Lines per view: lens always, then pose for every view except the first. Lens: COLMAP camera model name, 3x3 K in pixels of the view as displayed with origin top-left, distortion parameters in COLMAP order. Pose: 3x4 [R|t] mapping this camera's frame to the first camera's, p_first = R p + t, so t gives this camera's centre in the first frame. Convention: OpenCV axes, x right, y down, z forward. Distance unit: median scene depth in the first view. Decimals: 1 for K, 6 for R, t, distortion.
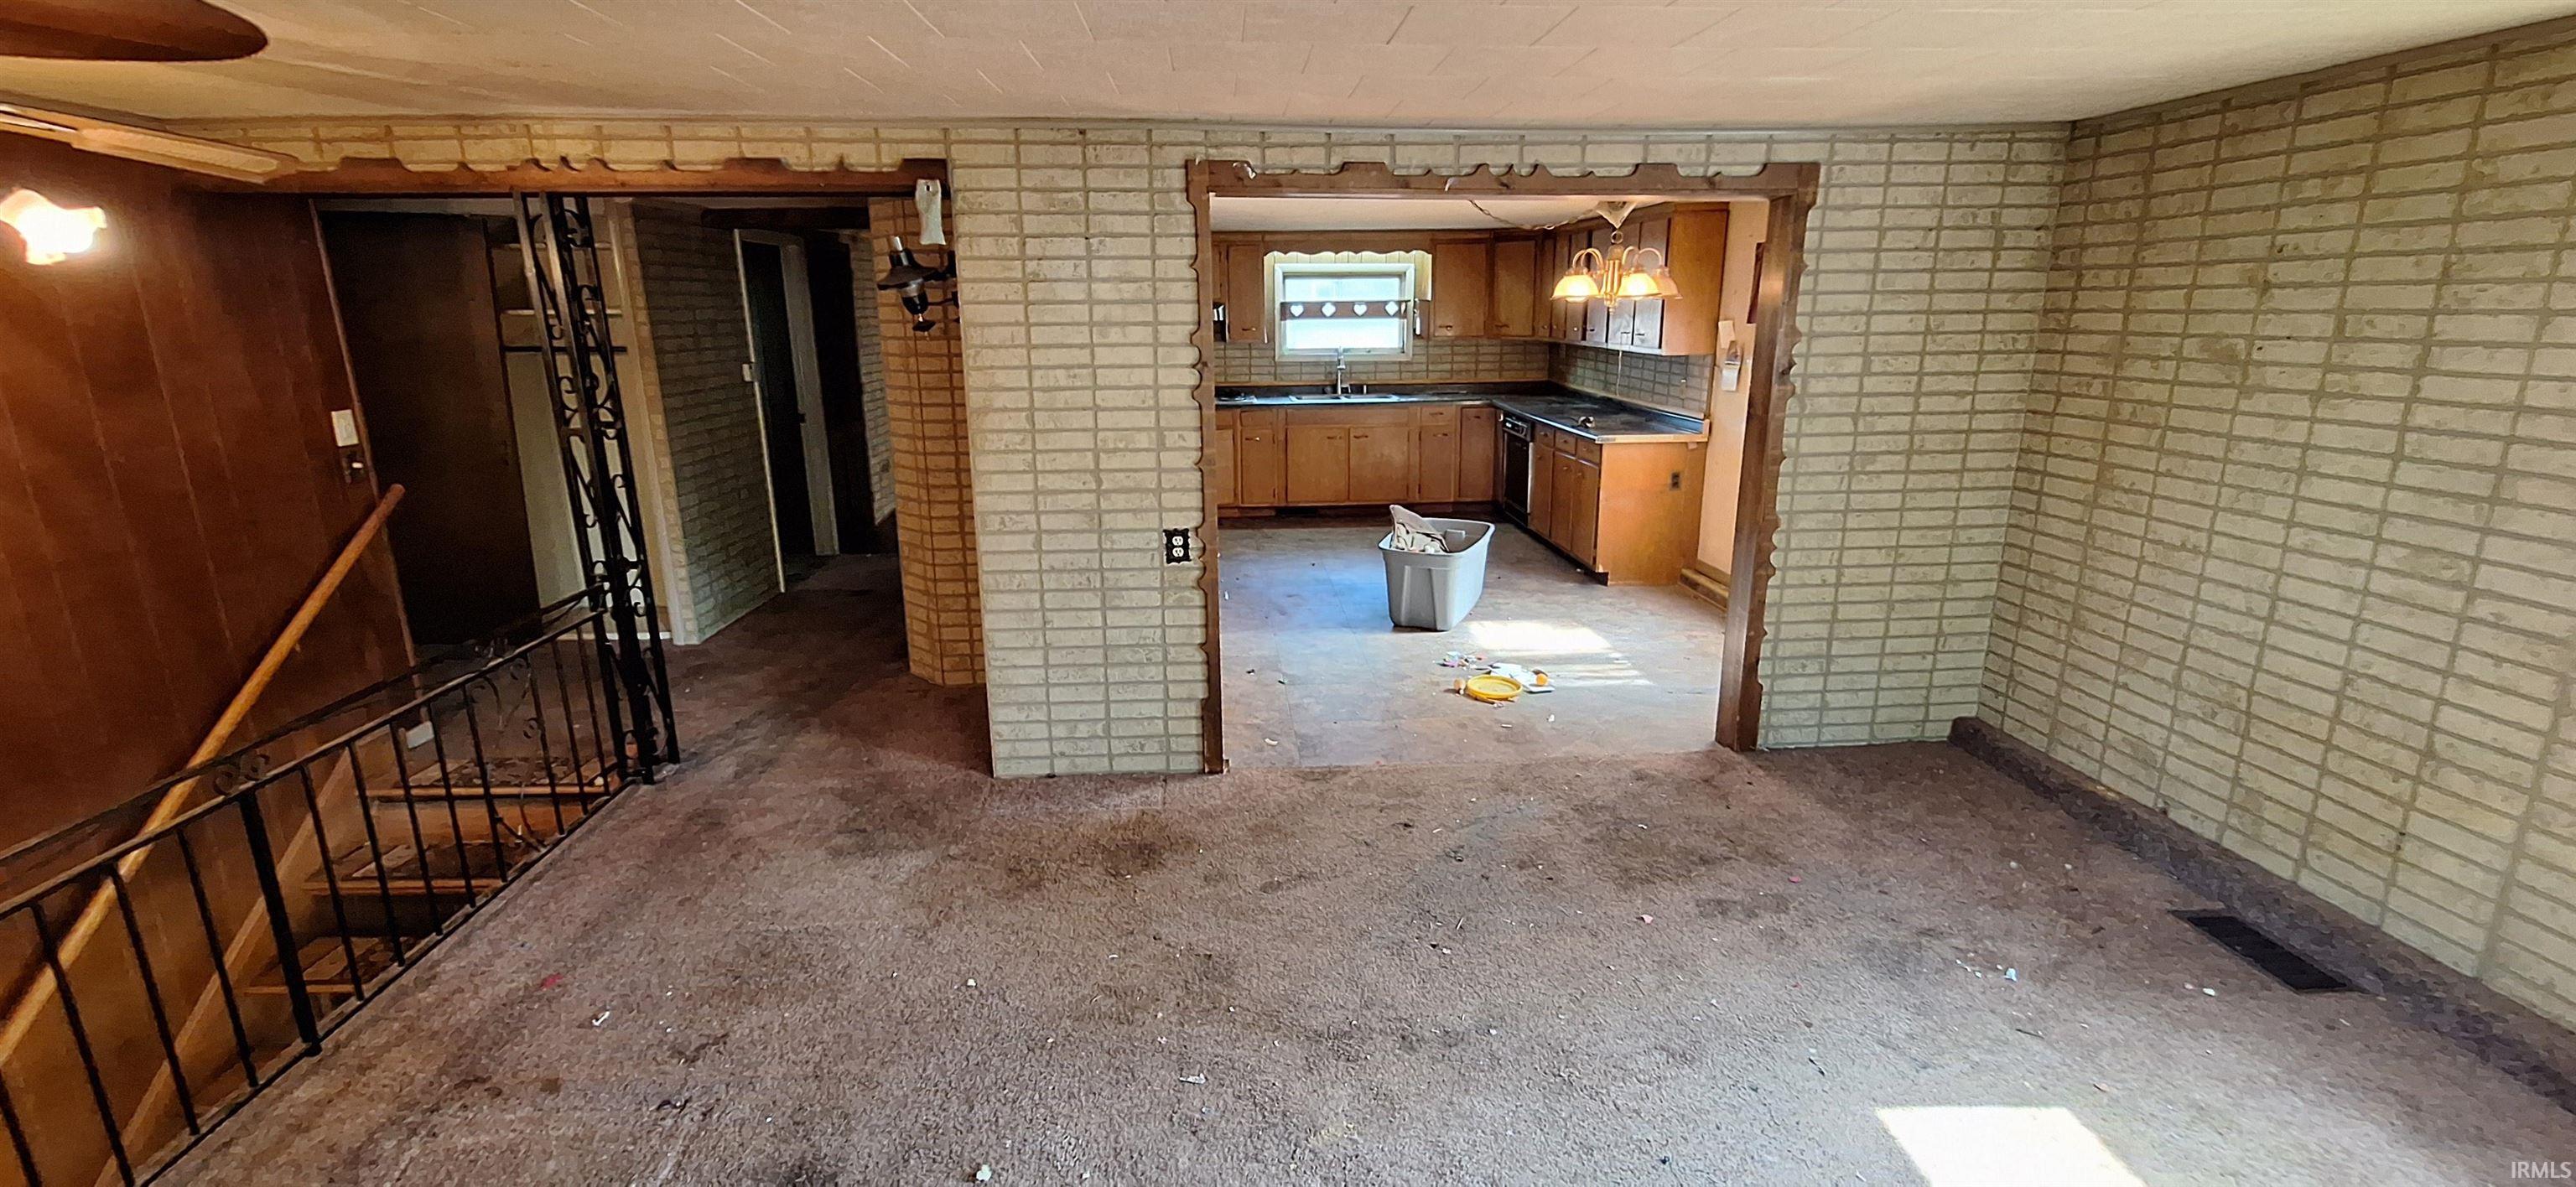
lens RADIAL K [[1025.1, 0, 1279.6], [0, 1025.1, 553.8], [0, 0, 1]] dist [-0.002521, -0.000154]
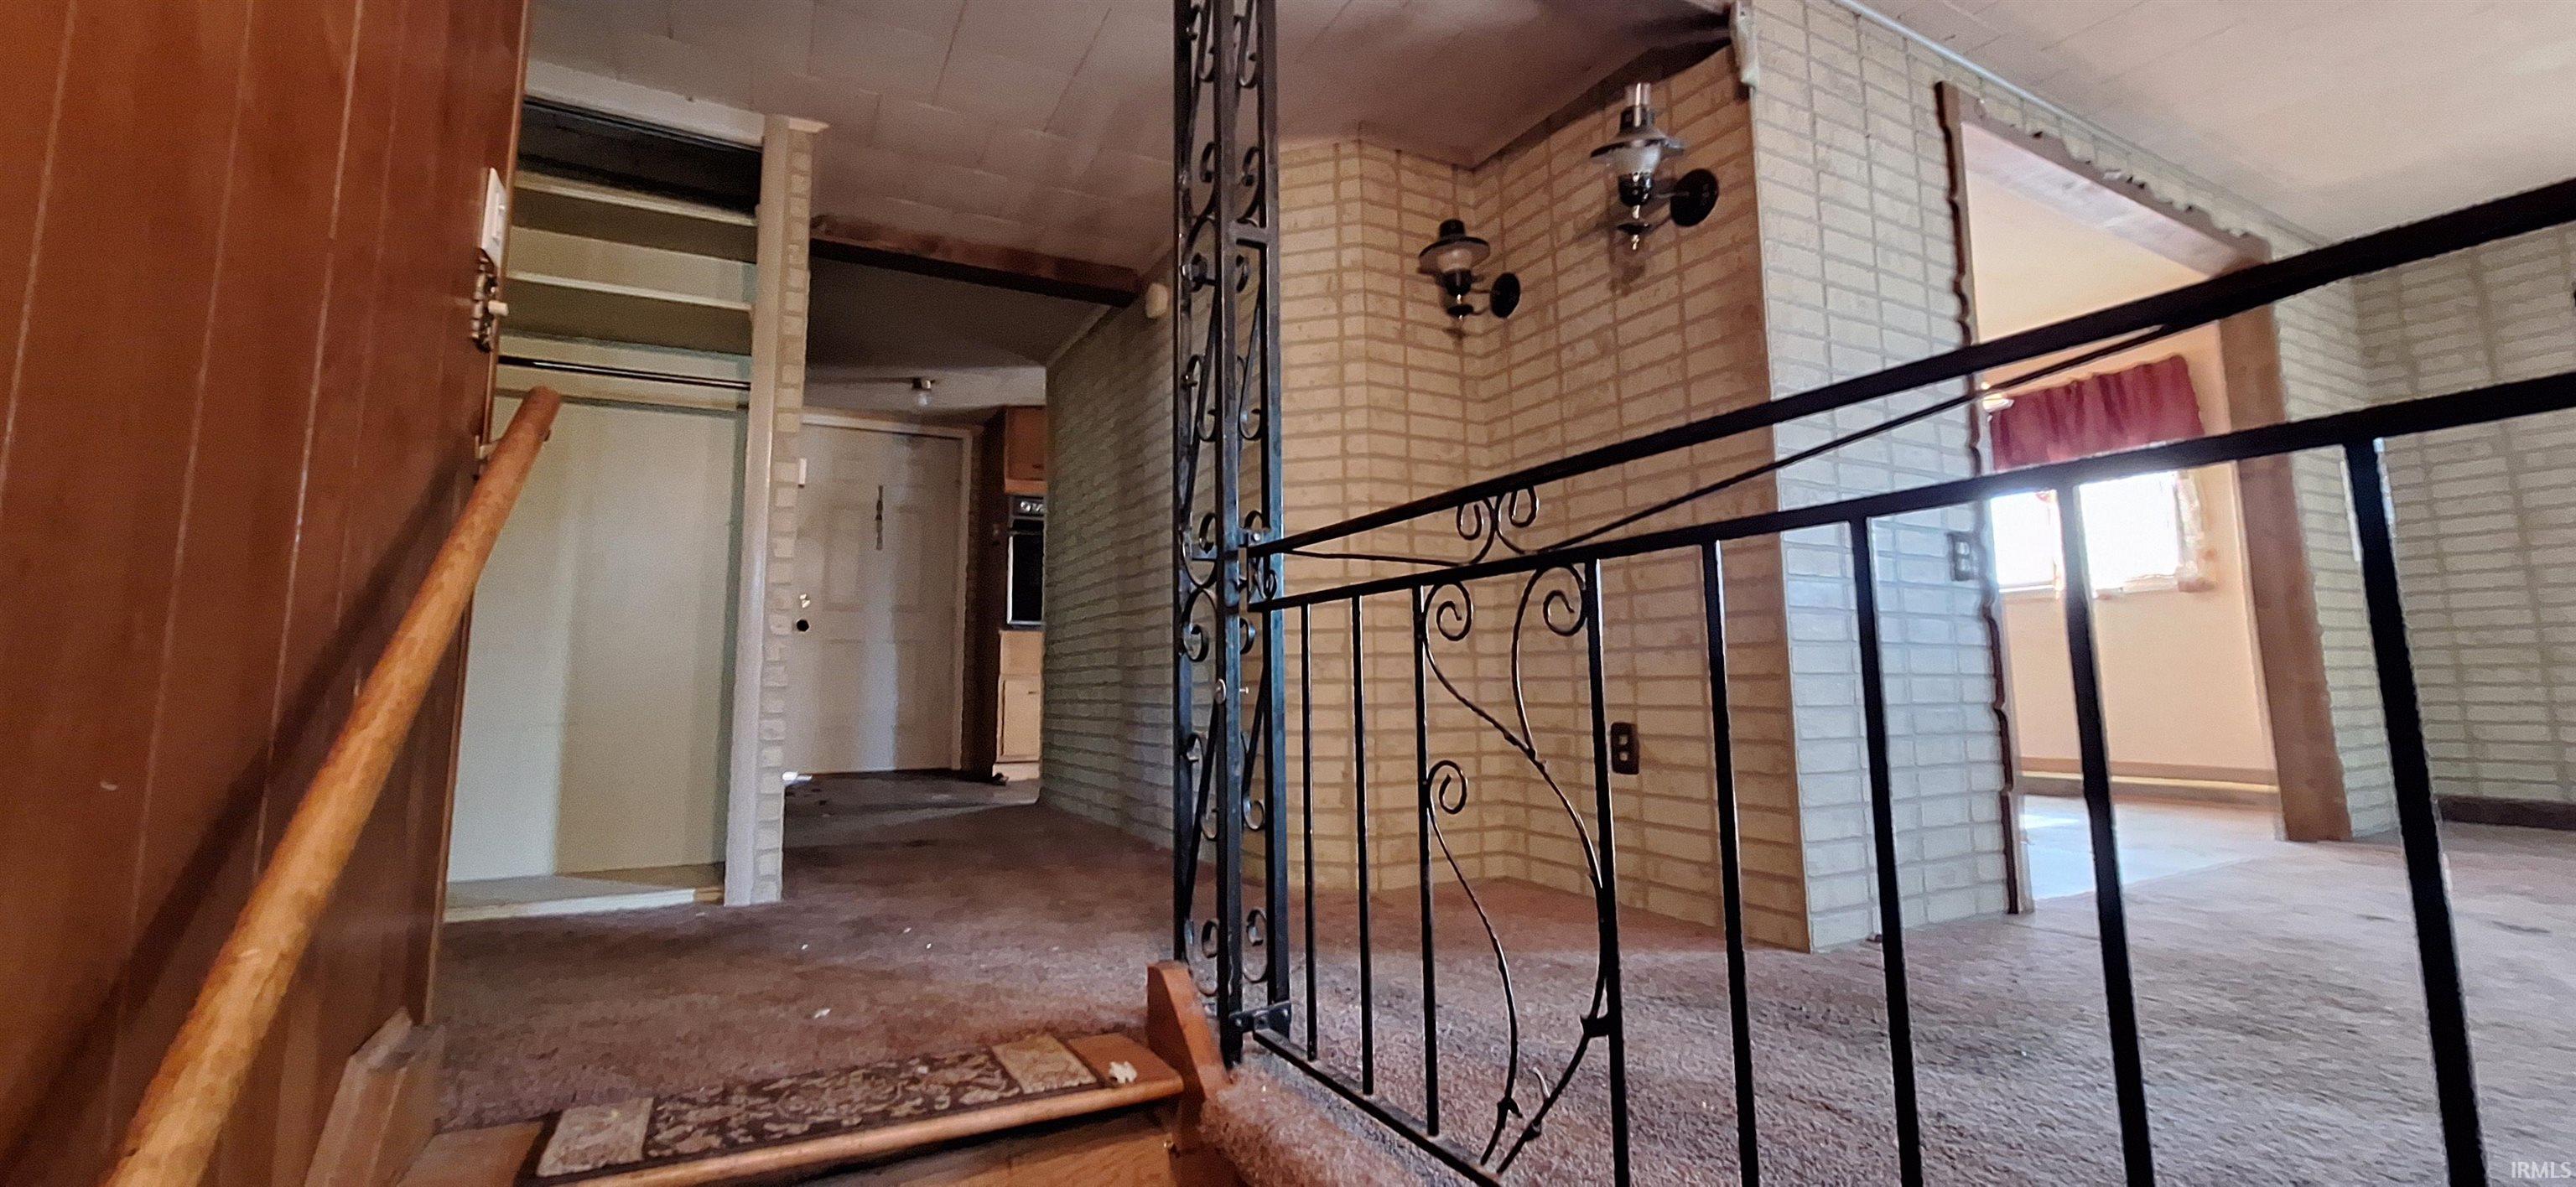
lens RADIAL K [[1025.1, 0, 1279.6], [0, 1025.1, 553.8], [0, 0, 1]] dist [-0.002521, -0.000154]
pose [[0.909735, 0.050658, 0.412088, -0.812679], [0.102436, 0.934461, -0.341013, 0.182056], [-0.402355, 0.352444, 0.844922, 0.587897]]
